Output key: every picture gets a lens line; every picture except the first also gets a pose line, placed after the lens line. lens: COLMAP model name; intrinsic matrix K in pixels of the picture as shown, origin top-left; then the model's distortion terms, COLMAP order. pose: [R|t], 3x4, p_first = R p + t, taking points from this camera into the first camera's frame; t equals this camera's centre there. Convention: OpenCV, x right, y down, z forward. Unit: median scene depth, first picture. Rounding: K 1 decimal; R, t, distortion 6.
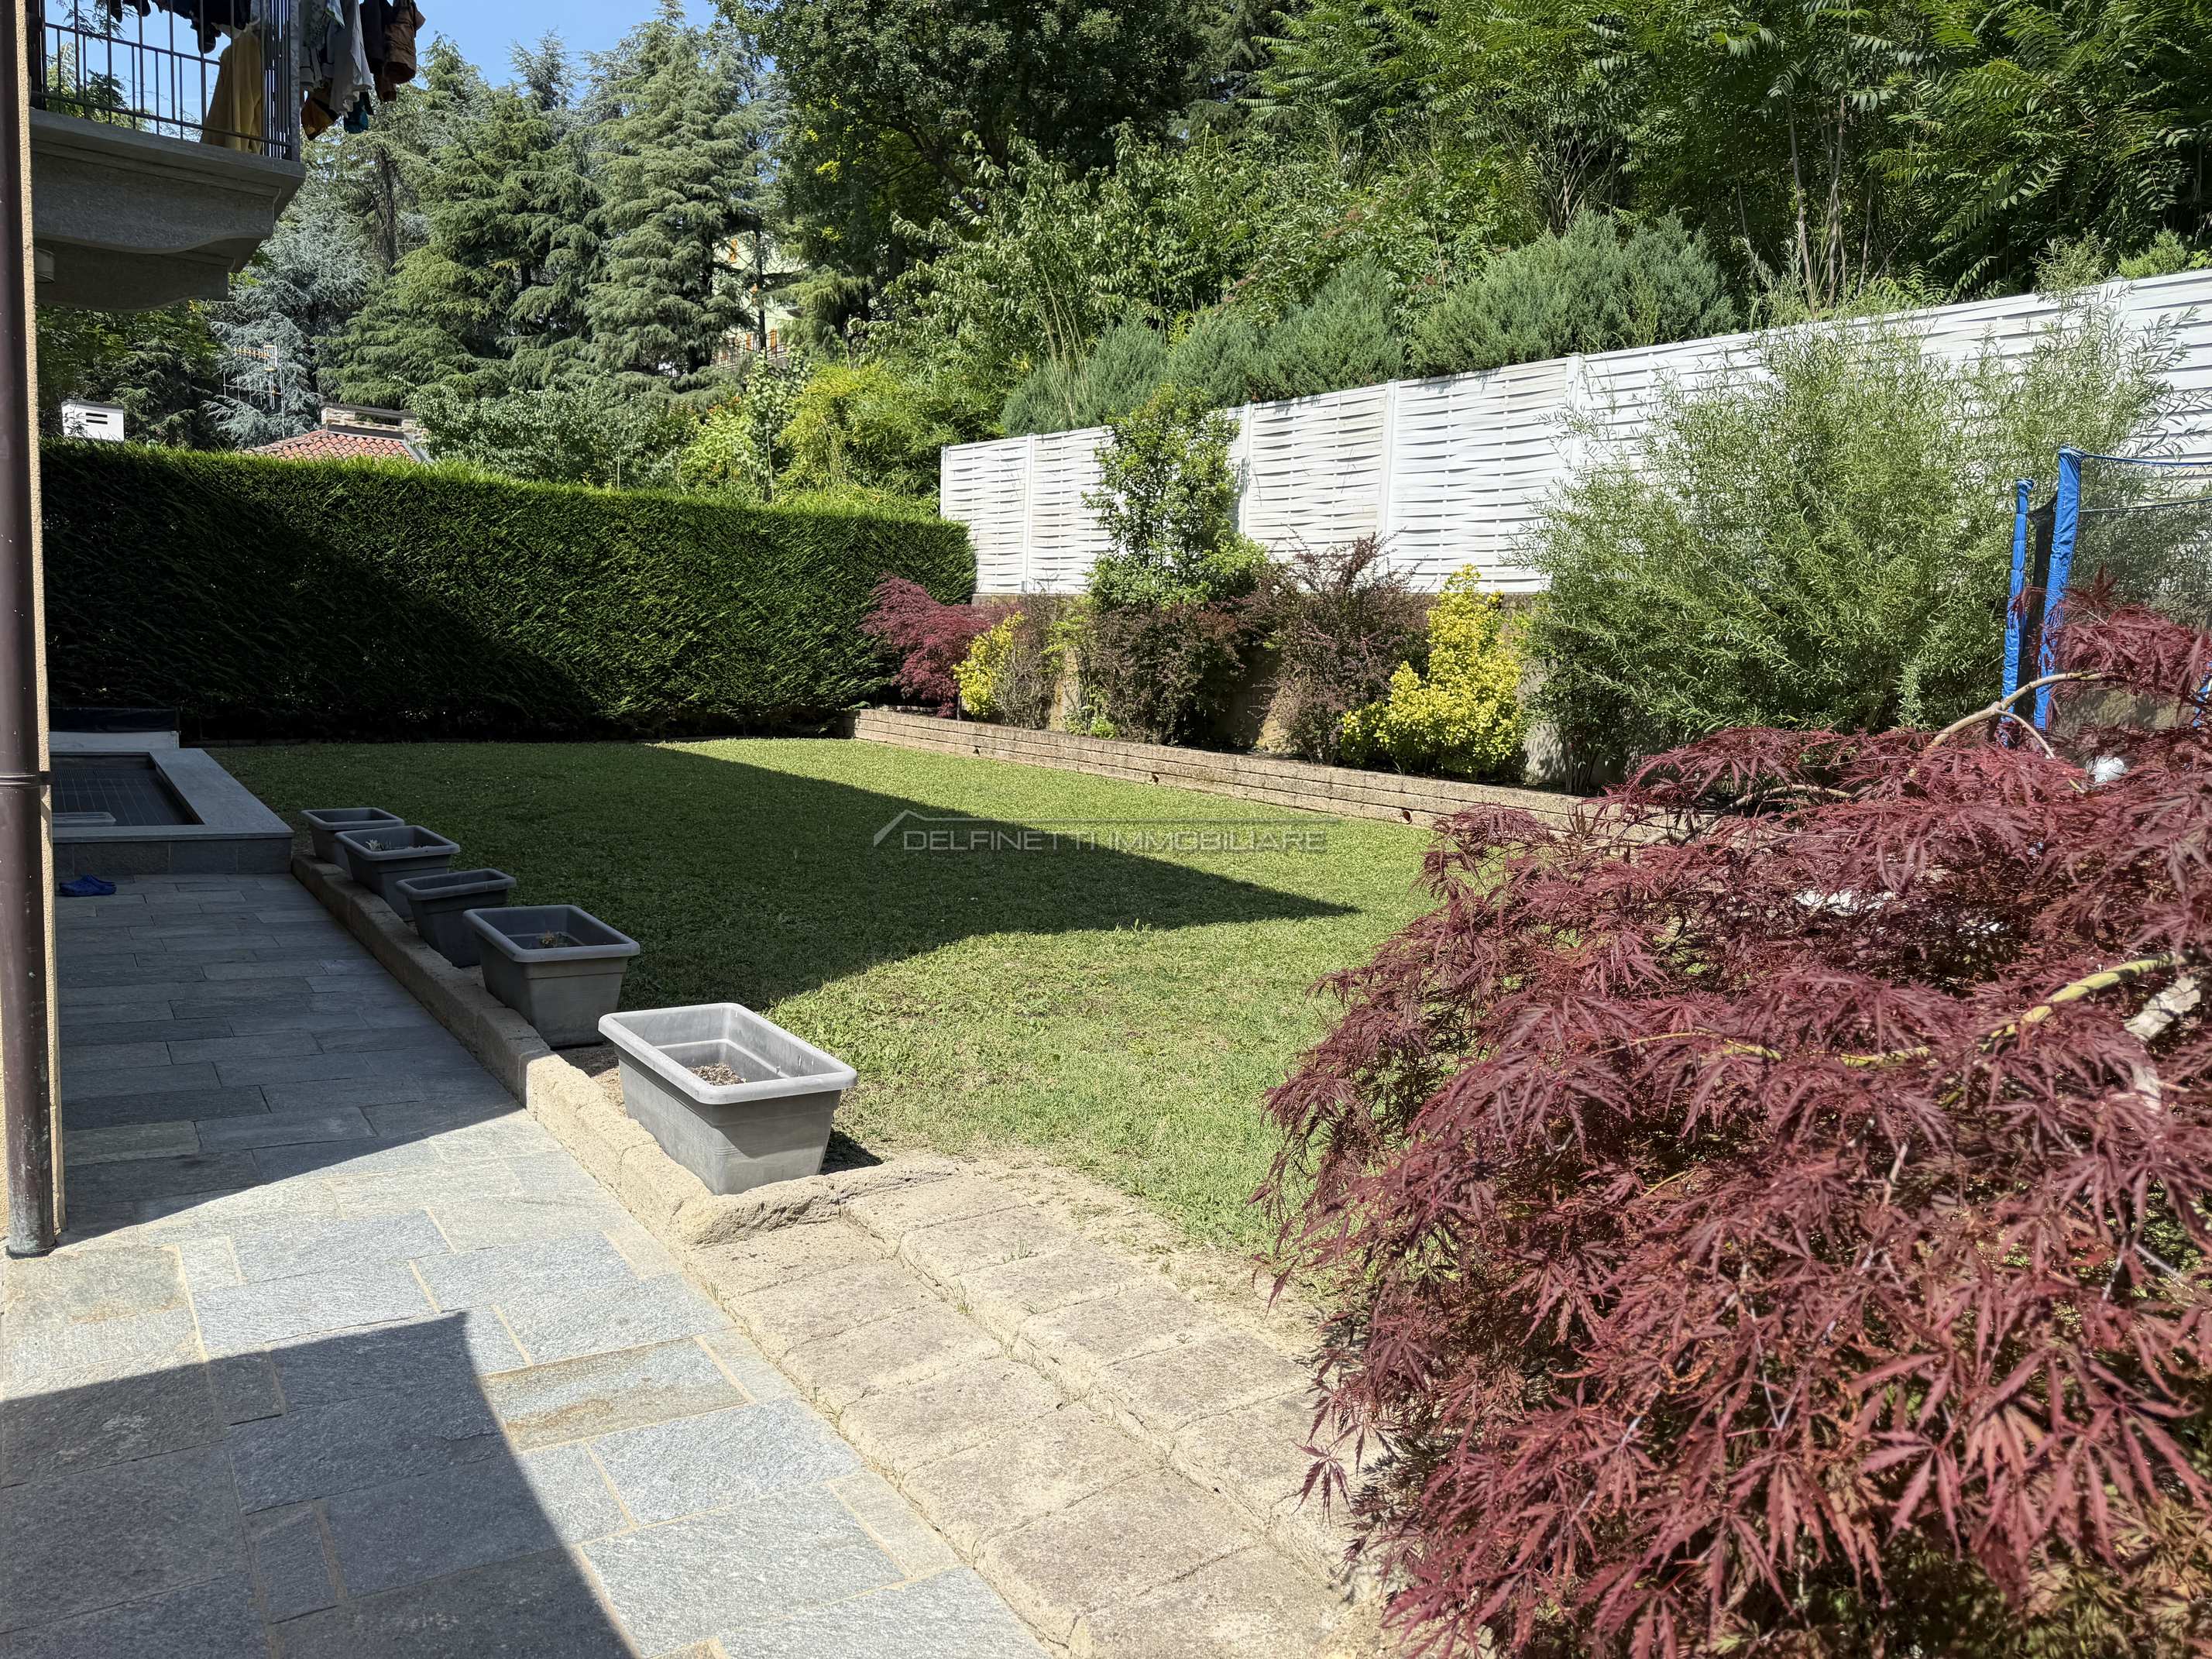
lens RADIAL K [[1517.4, 0, 1099.1], [0, 1517.4, 850.2], [0, 0, 1]] dist [-0.005508, 0.001158]
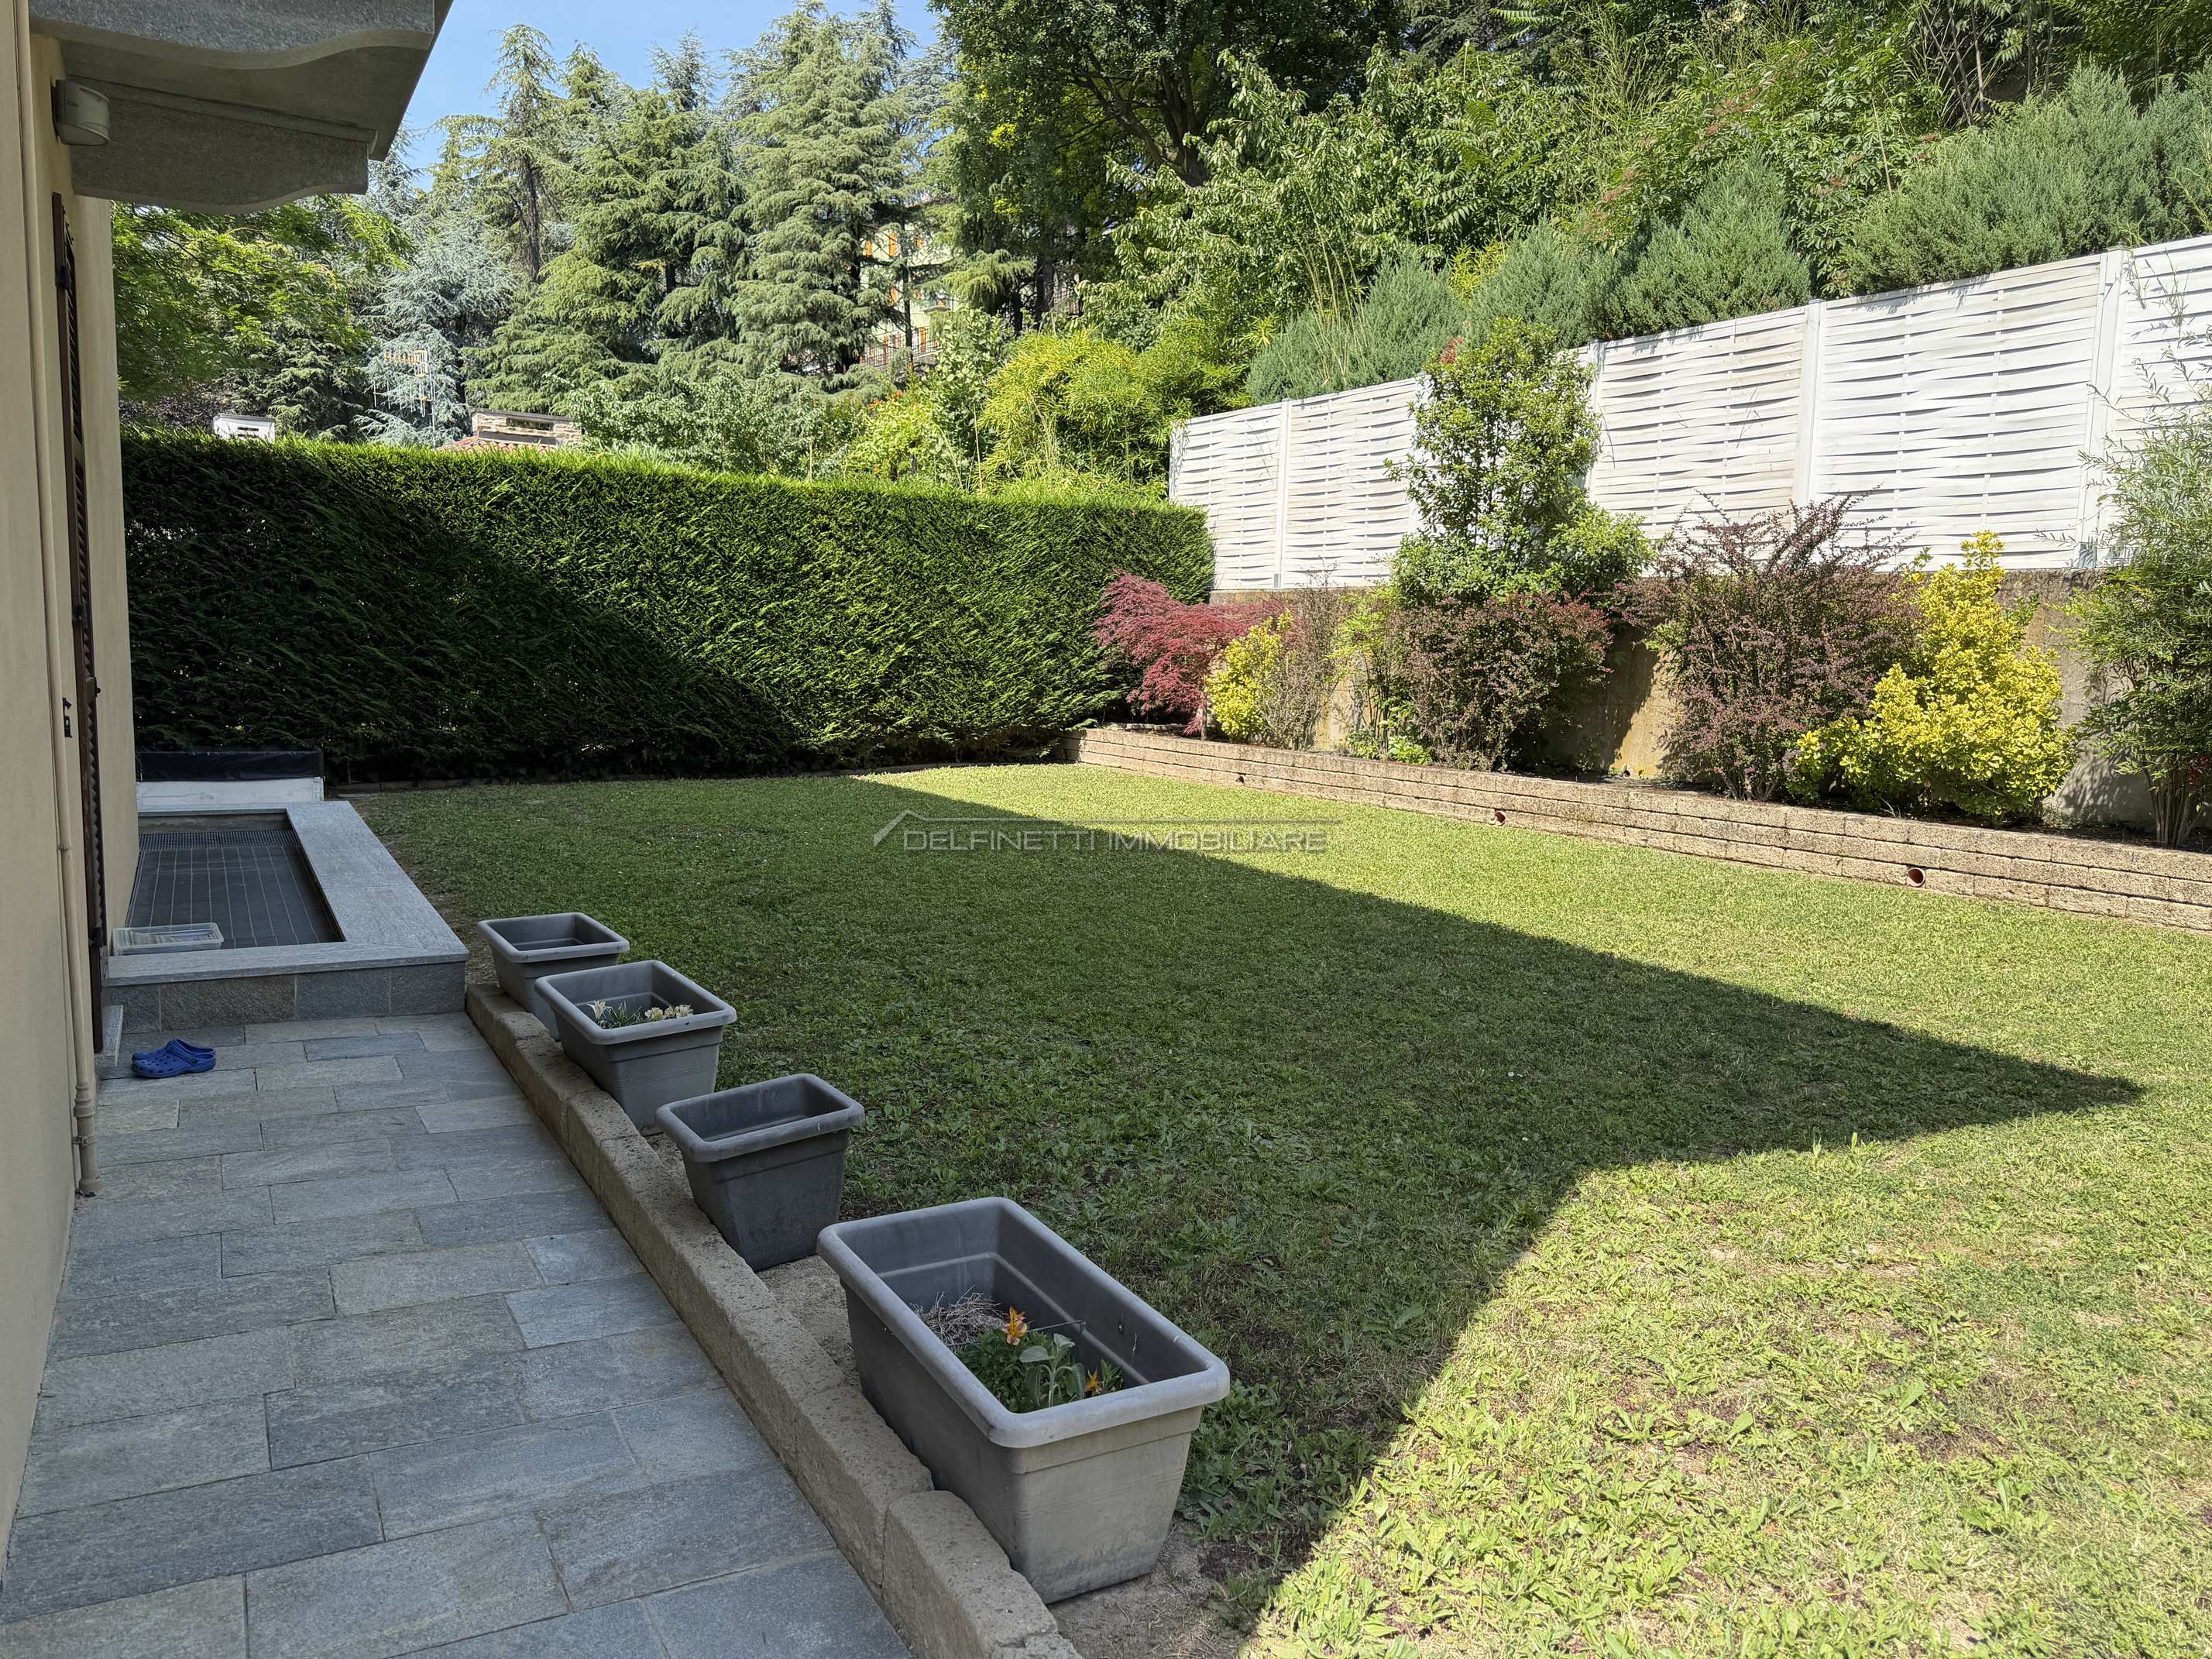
lens RADIAL K [[1515.5, 0, 1106.0], [0, 1515.5, 829.5], [0, 0, 1]] dist [0.056308, -0.084522]
pose [[0.996701, -0.013411, -0.080042, -0.068253], [0.012507, 0.999852, -0.011785, -0.021754], [0.080188, 0.010745, 0.996722, 0.120797]]
